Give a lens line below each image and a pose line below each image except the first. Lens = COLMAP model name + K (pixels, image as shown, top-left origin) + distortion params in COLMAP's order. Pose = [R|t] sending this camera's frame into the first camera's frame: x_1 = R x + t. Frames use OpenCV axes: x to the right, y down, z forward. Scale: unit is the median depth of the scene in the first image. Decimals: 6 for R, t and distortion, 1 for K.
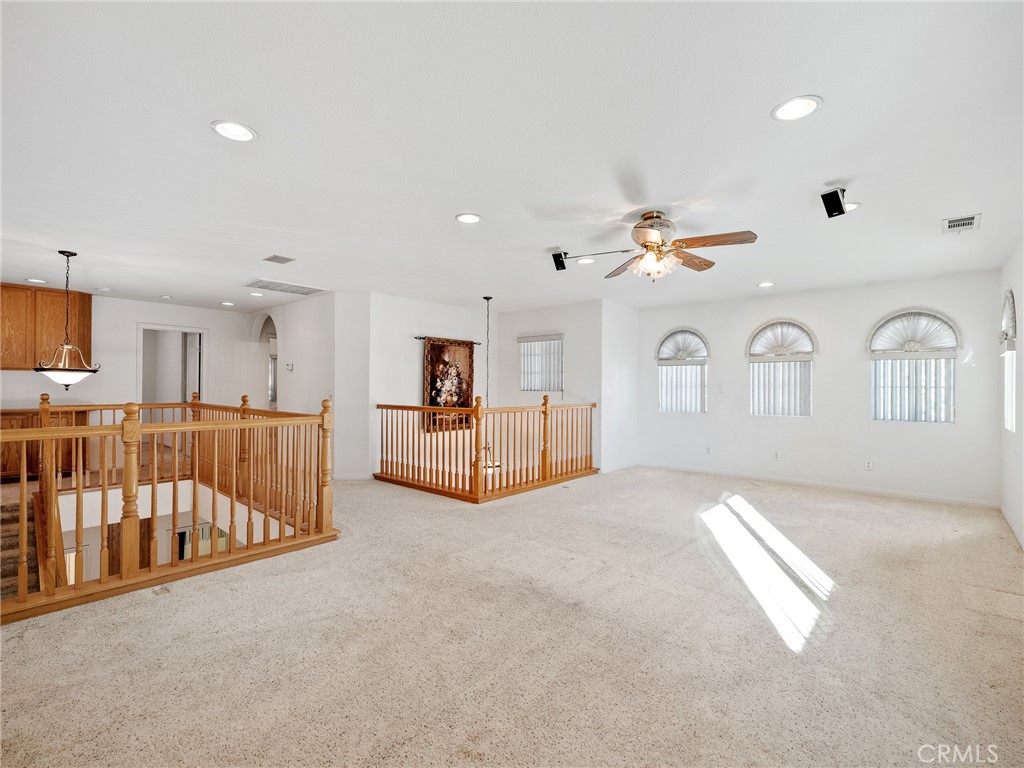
lens RADIAL K [[468.3, 0, 510.8], [0, 468.3, 384.4], [0, 0, 1]] dist [0.000895, -0.000880]
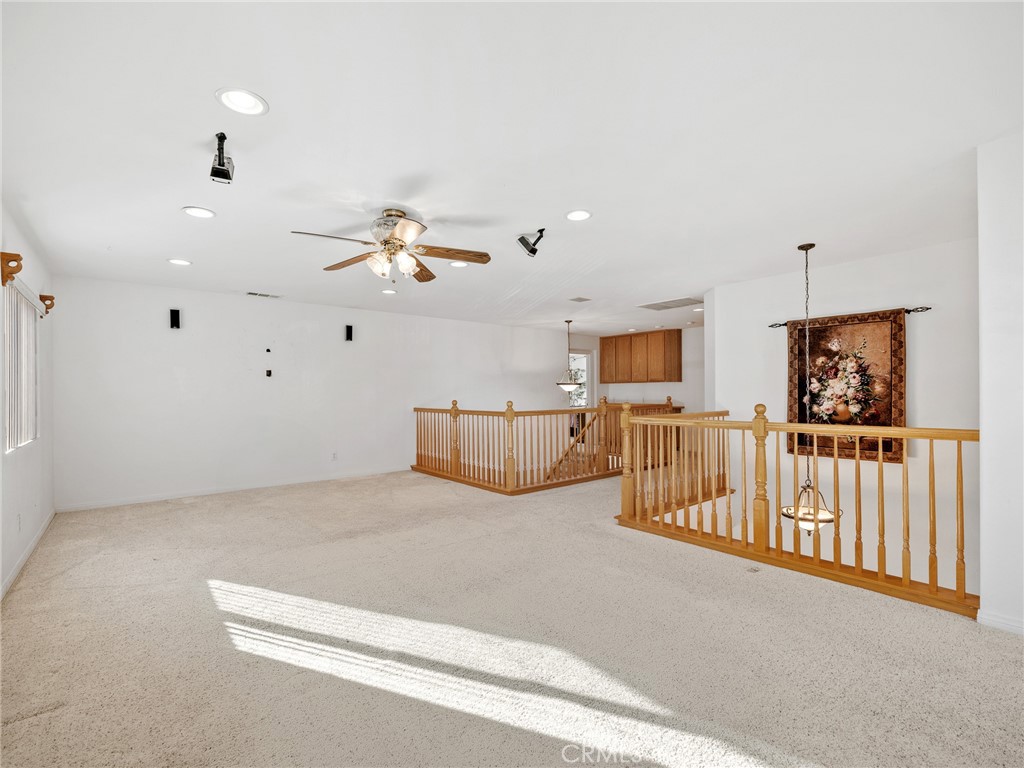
lens RADIAL K [[468.3, 0, 510.8], [0, 468.3, 389.9], [0, 0, 1]] dist [0.000895, -0.000880]
pose [[-0.146640, -0.006799, -0.989167, 0.575787], [0.011143, 0.999902, -0.008525, 0.005769], [0.989127, -0.012272, -0.146550, 0.649392]]
